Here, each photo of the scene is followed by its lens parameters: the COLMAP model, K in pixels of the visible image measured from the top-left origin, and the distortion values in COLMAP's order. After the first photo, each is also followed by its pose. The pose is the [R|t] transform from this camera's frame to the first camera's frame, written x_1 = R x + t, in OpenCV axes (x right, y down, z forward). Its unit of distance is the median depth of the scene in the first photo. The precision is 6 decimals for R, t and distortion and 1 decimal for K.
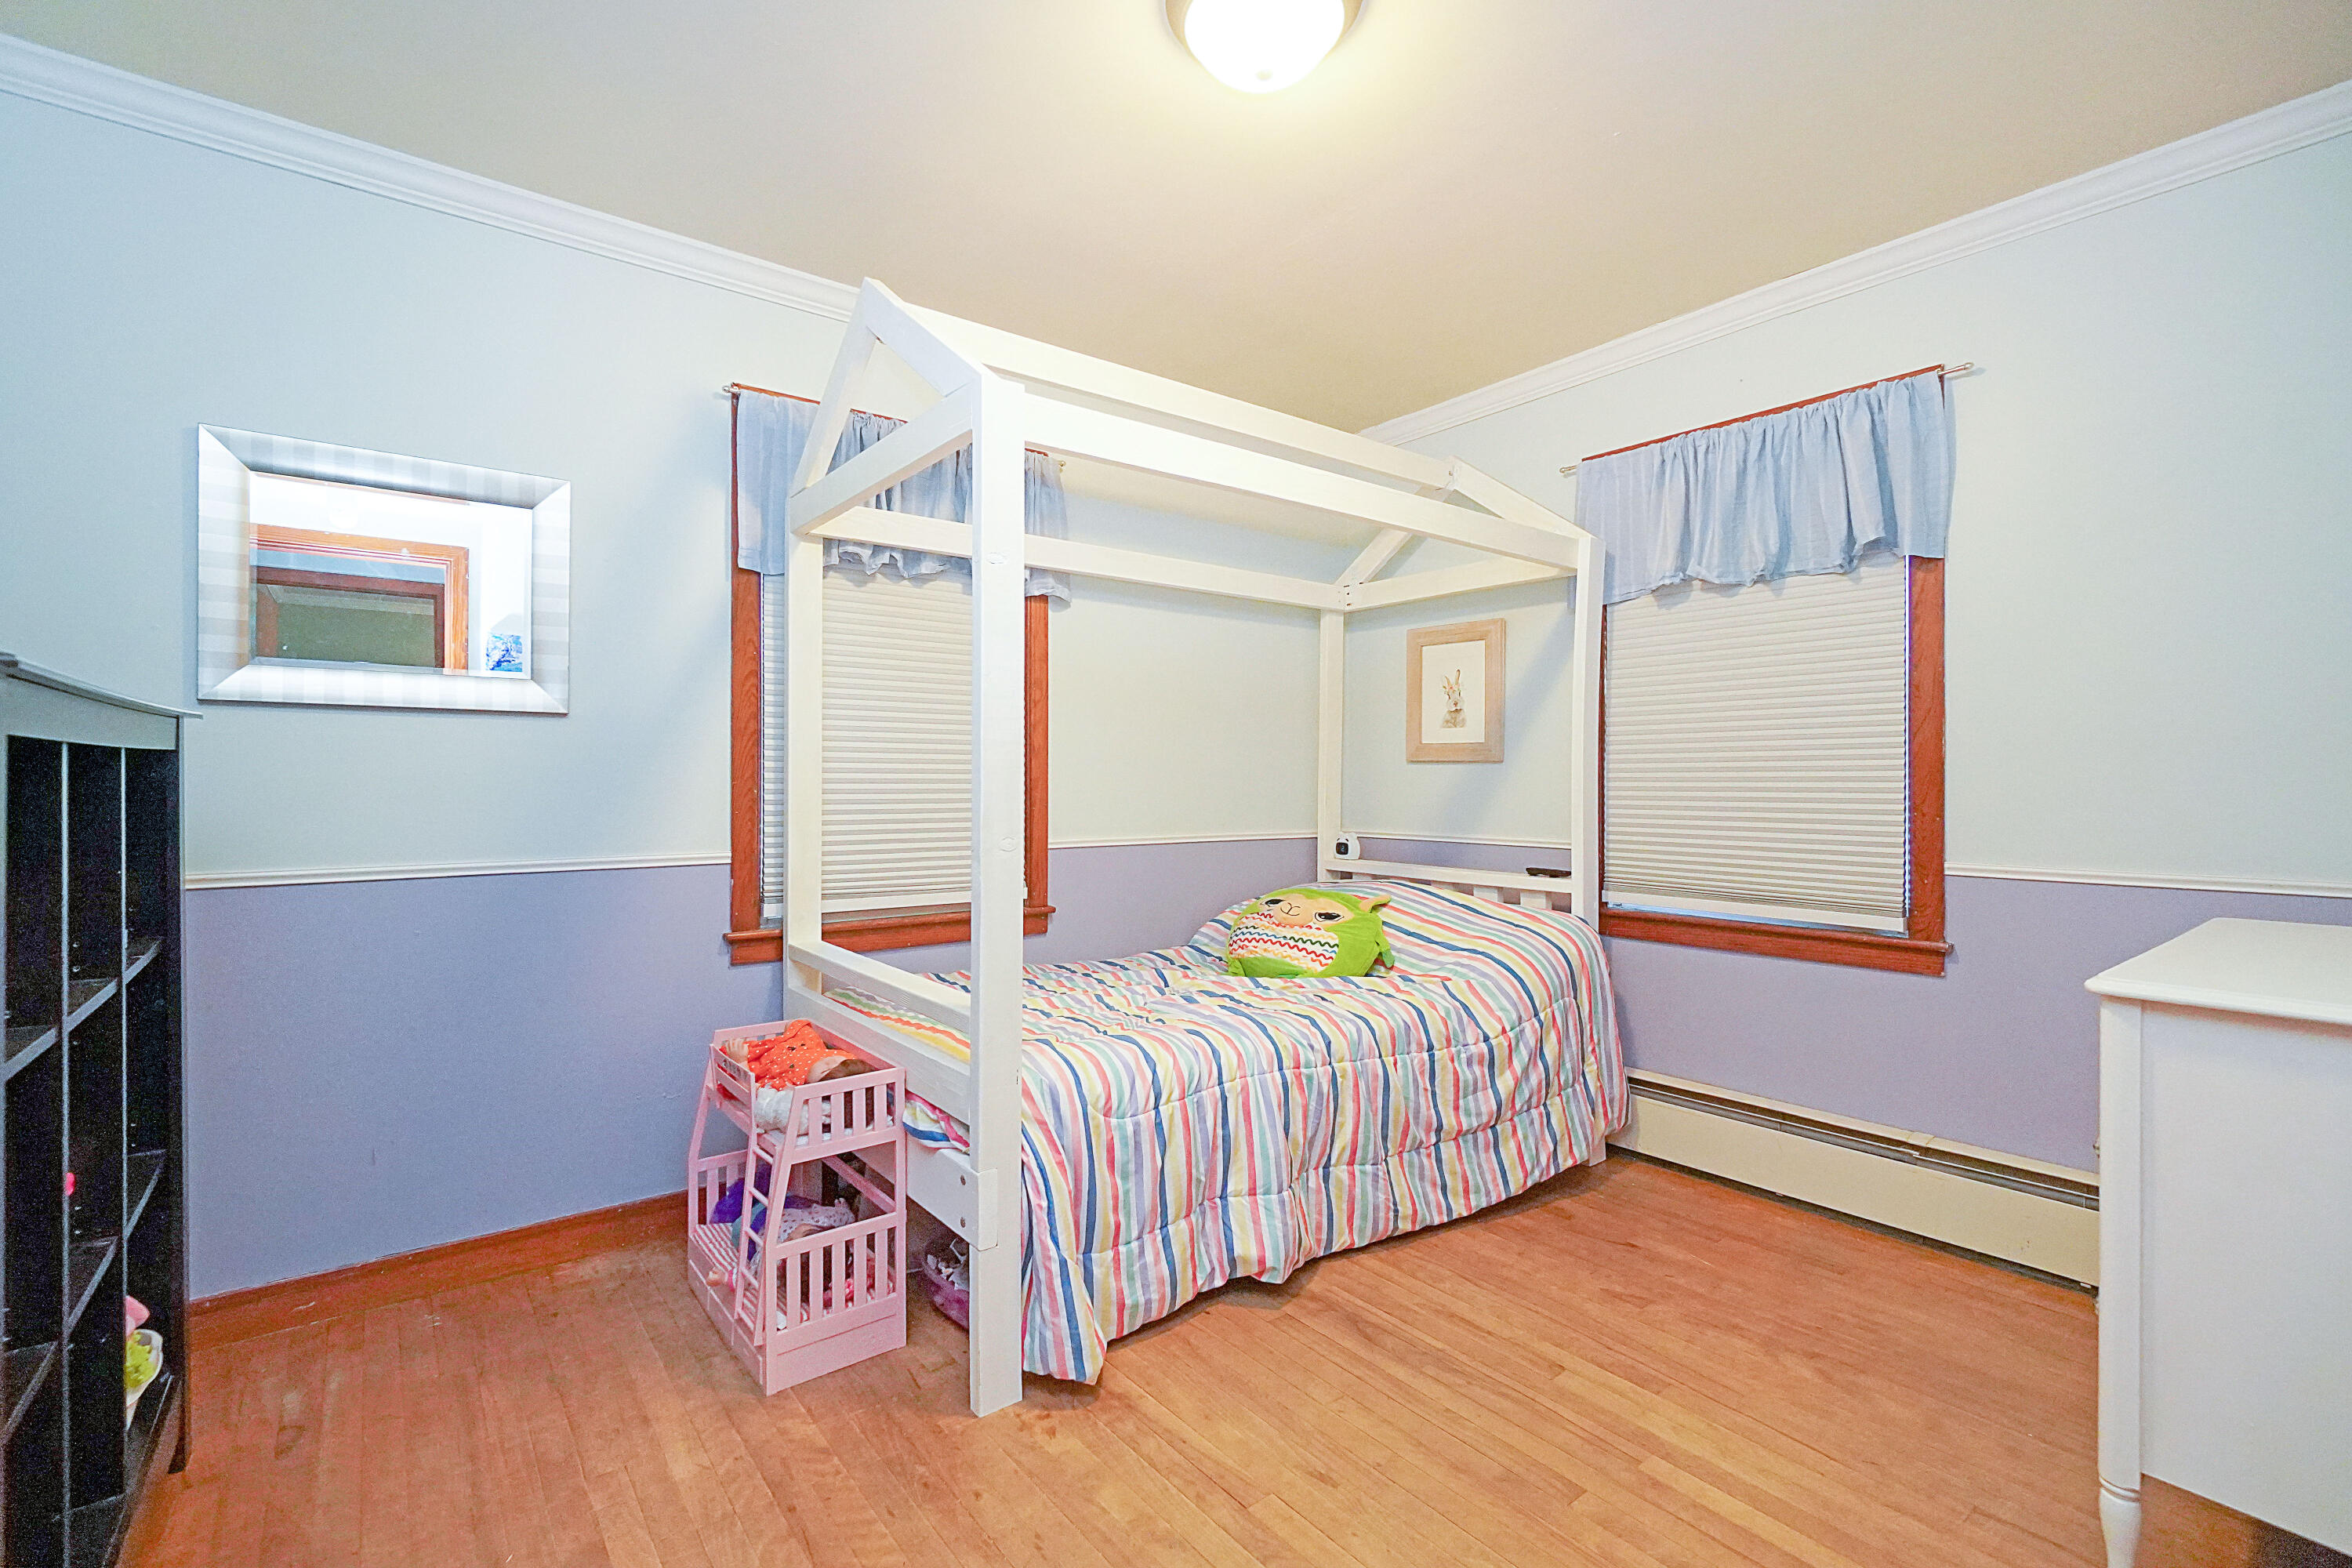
lens RADIAL K [[1031.8, 0, 1150.3], [0, 1031.8, 797.0], [0, 0, 1]] dist [0.000315, 0.005722]
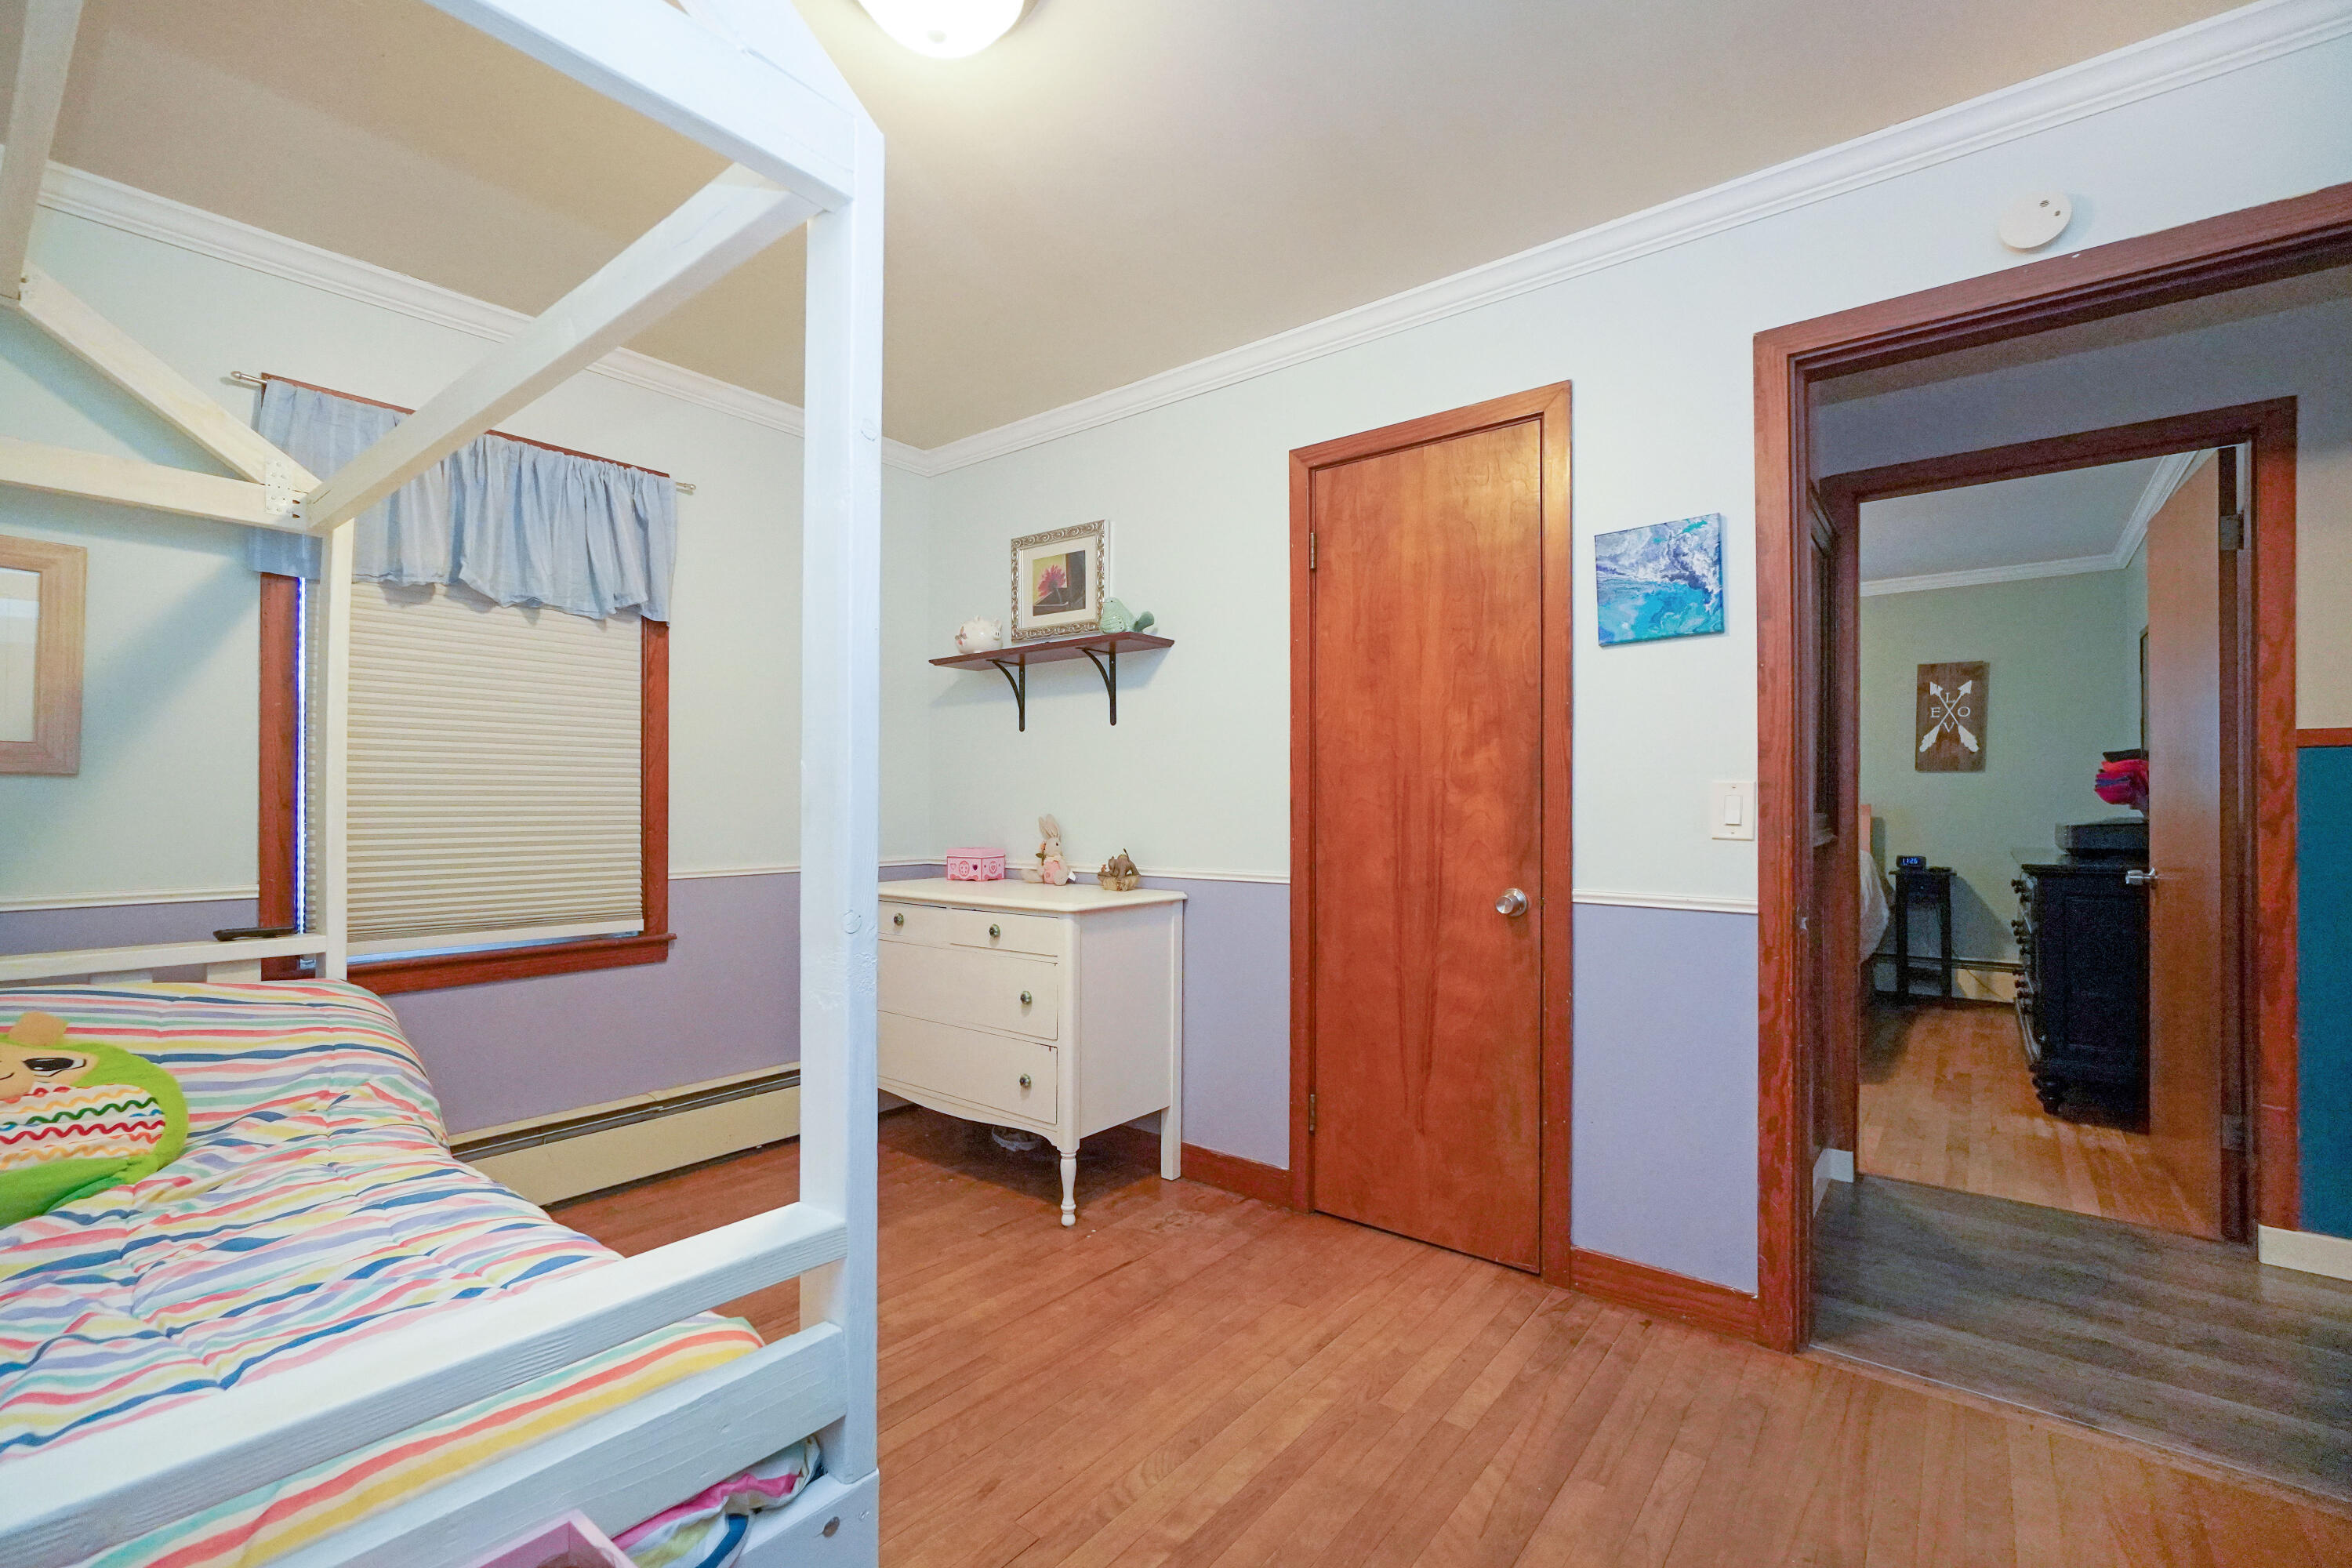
lens RADIAL K [[1026.4, 0, 1157.8], [0, 1026.4, 788.7], [0, 0, 1]] dist [-0.000344, 0.000777]
pose [[-0.238914, 0.011743, 0.970970, -0.532727], [0.012663, 0.999880, -0.008977, -0.014201], [-0.970958, 0.010150, -0.239033, 0.652989]]
